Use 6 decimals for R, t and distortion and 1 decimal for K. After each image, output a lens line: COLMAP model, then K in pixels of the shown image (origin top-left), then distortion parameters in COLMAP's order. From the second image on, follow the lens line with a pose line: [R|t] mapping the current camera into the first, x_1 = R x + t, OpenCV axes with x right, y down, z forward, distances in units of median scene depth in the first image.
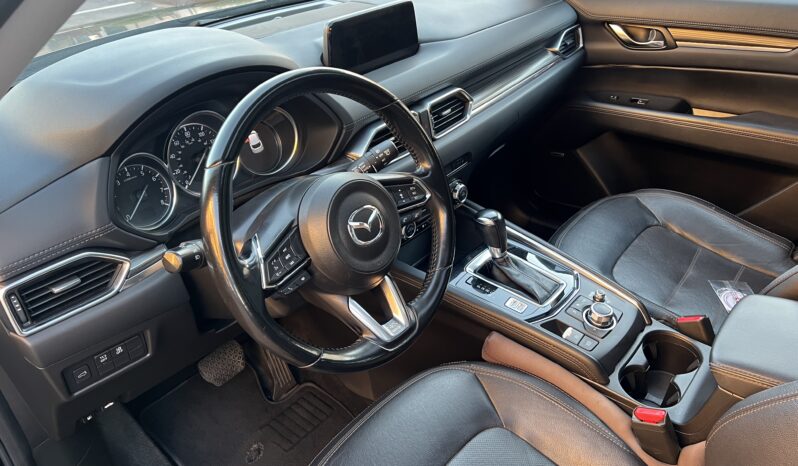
lens RADIAL K [[601.3, 0, 399.0], [0, 601.3, 233.0], [0, 0, 1]] dist [0.095030, -0.111467]
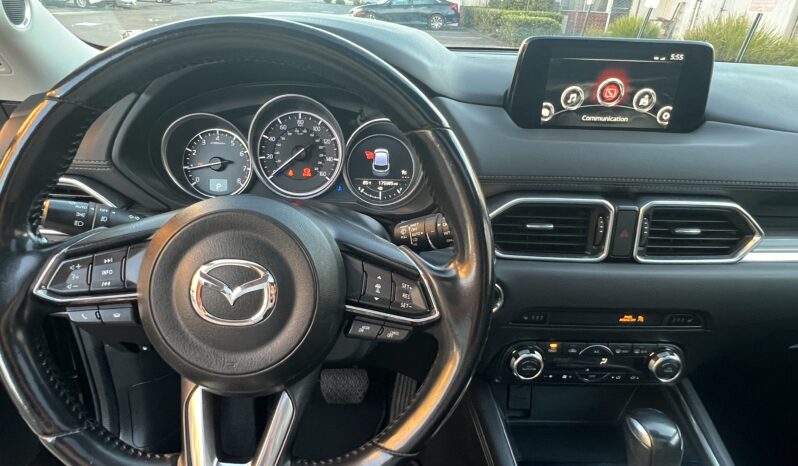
lens RADIAL K [[496.3, 0, 386.8], [0, 496.3, 242.2], [0, 0, 1]] dist [0.003635, -0.000727]
pose [[0.650843, 0.393337, -0.649376, 0.217424], [-0.449298, 0.889019, 0.088180, -0.107788], [0.611993, 0.234372, 0.755337, 0.486437]]
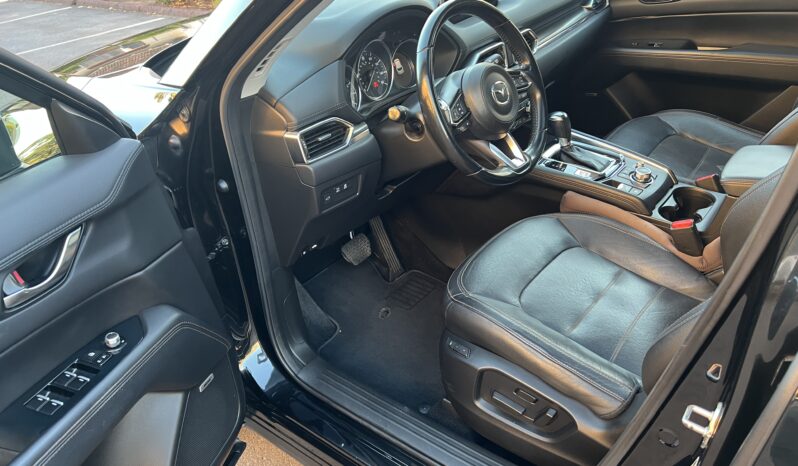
lens RADIAL K [[601.3, 0, 399.0], [0, 601.3, 233.0], [0, 0, 1]] dist [0.095030, -0.111467]
pose [[0.998616, -0.051940, -0.008228, -0.224827], [0.051791, 0.998506, -0.017397, 0.253051], [0.009119, 0.016947, 0.999815, -0.416216]]
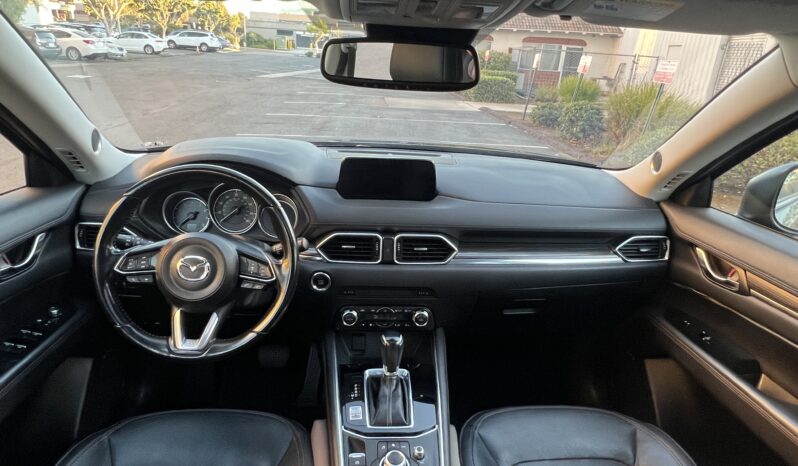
lens RADIAL K [[485.0, 0, 392.2], [0, 485.0, 238.2], [0, 0, 1]] dist [0.003078, -0.004586]
pose [[0.684532, 0.333367, -0.648292, 0.704807], [-0.446195, 0.894868, -0.010975, -0.193682], [0.576478, 0.296777, 0.761313, 0.228083]]
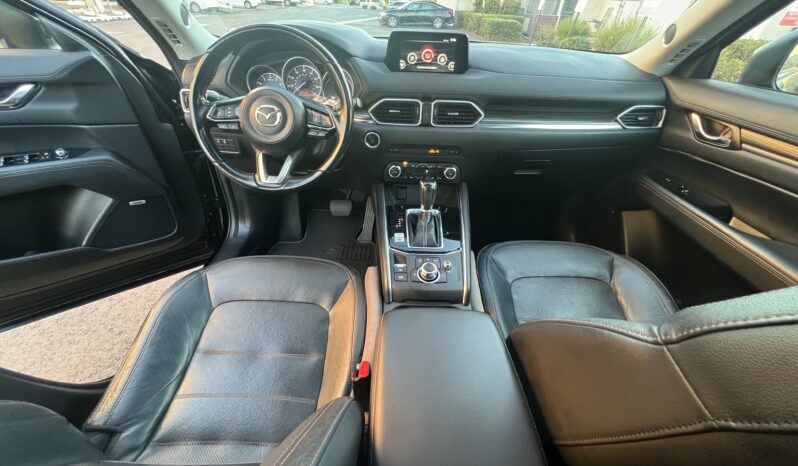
lens RADIAL K [[320.8, 0, 399.0], [0, 320.8, 233.0], [0, 0, 1]] dist [-0.001297, 0.000371]
pose [[0.632181, 0.500825, -0.591204, 0.643390], [-0.454297, 0.857692, 0.240790, -0.082407], [0.627664, 0.116359, 0.769739, 0.361340]]
